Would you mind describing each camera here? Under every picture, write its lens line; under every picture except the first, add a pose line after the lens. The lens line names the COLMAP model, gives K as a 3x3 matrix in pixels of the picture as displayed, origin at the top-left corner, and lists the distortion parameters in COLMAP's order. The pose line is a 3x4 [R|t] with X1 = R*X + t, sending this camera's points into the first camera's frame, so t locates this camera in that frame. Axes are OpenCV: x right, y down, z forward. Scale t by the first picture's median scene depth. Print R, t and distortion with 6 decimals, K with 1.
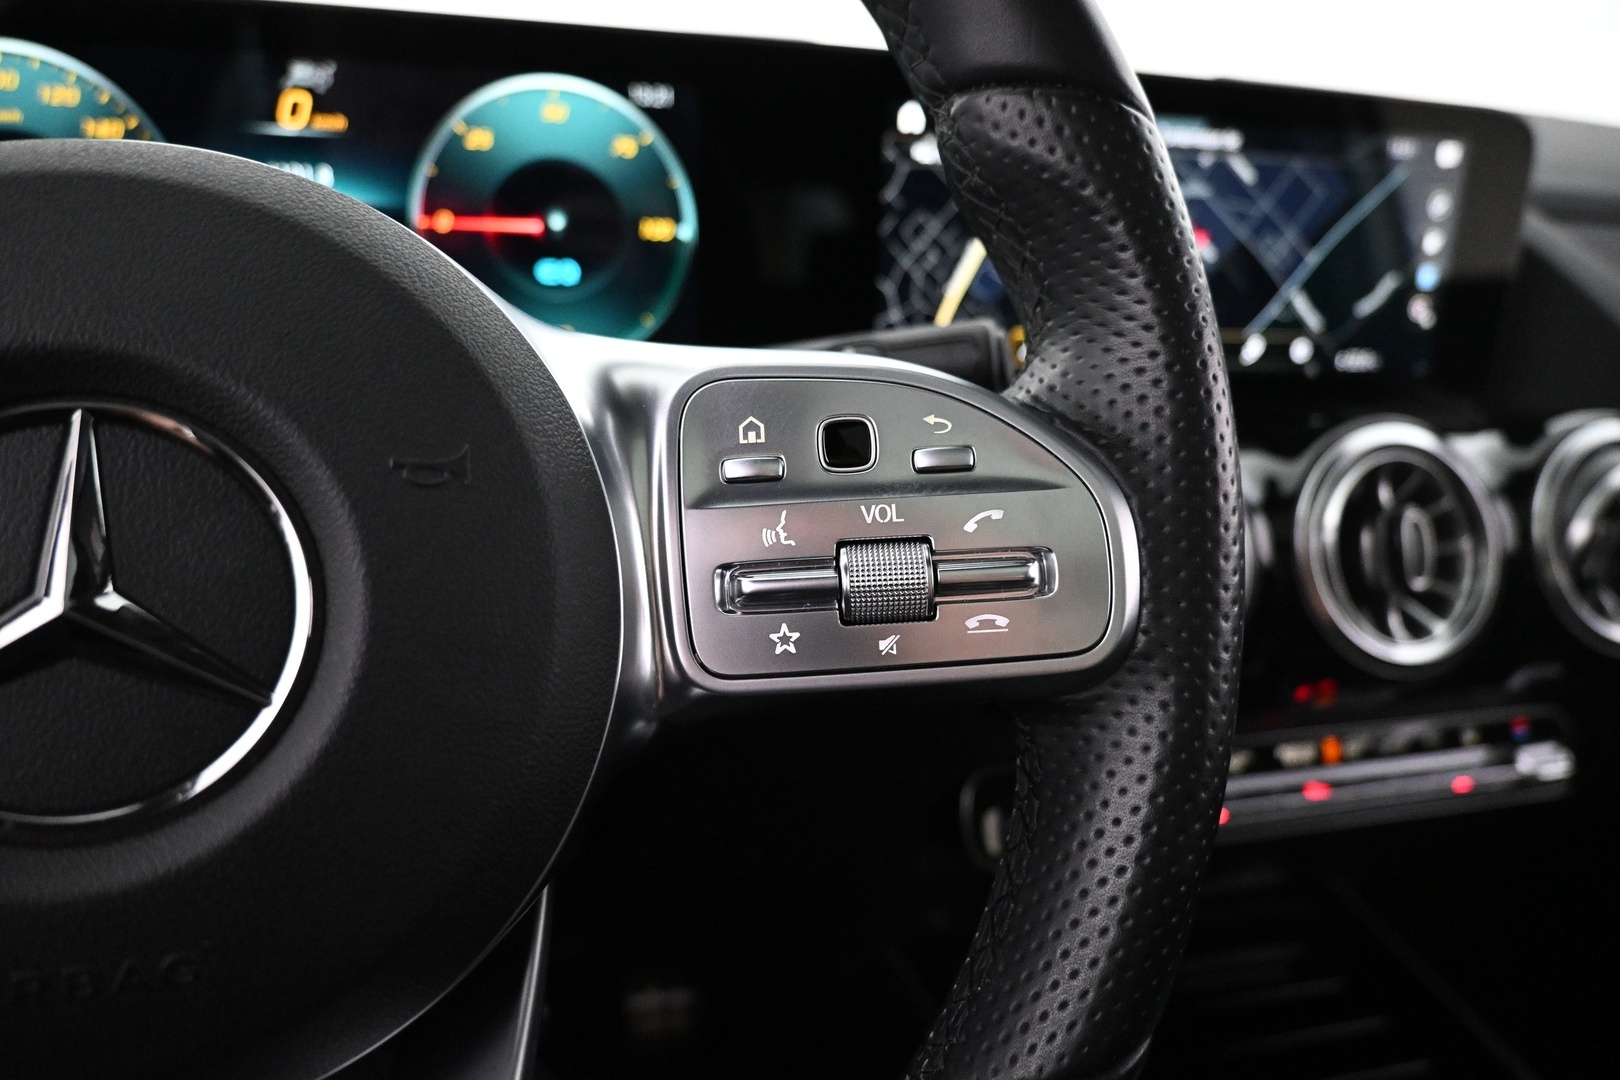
lens RADIAL K [[1086.9, 0, 804.9], [0, 1086.9, 530.6], [0, 0, 1]] dist [0.005009, -0.006597]
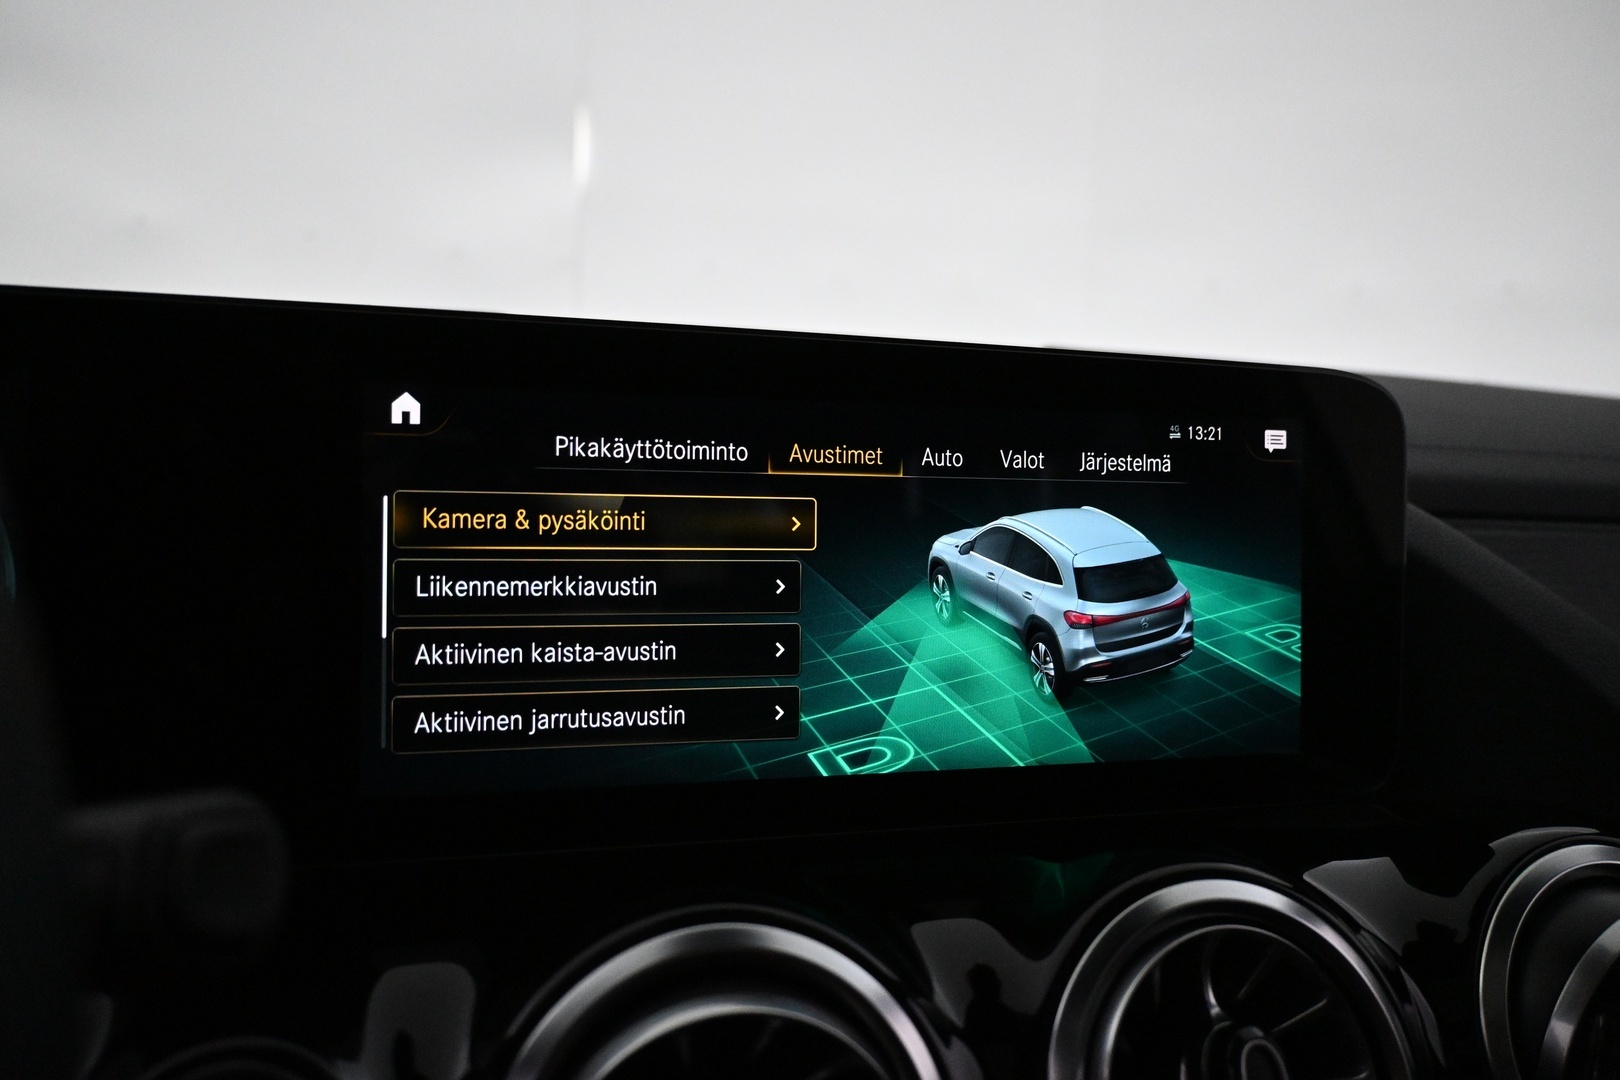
lens RADIAL K [[1242.8, 0, 806.1], [0, 1242.8, 543.7], [0, 0, 1]] dist [0.013304, 0.013343]
pose [[0.999173, -0.024929, 0.032132, 0.297541], [0.032028, 0.969263, -0.243932, -0.109291], [-0.025063, 0.244760, 0.969260, 0.288327]]
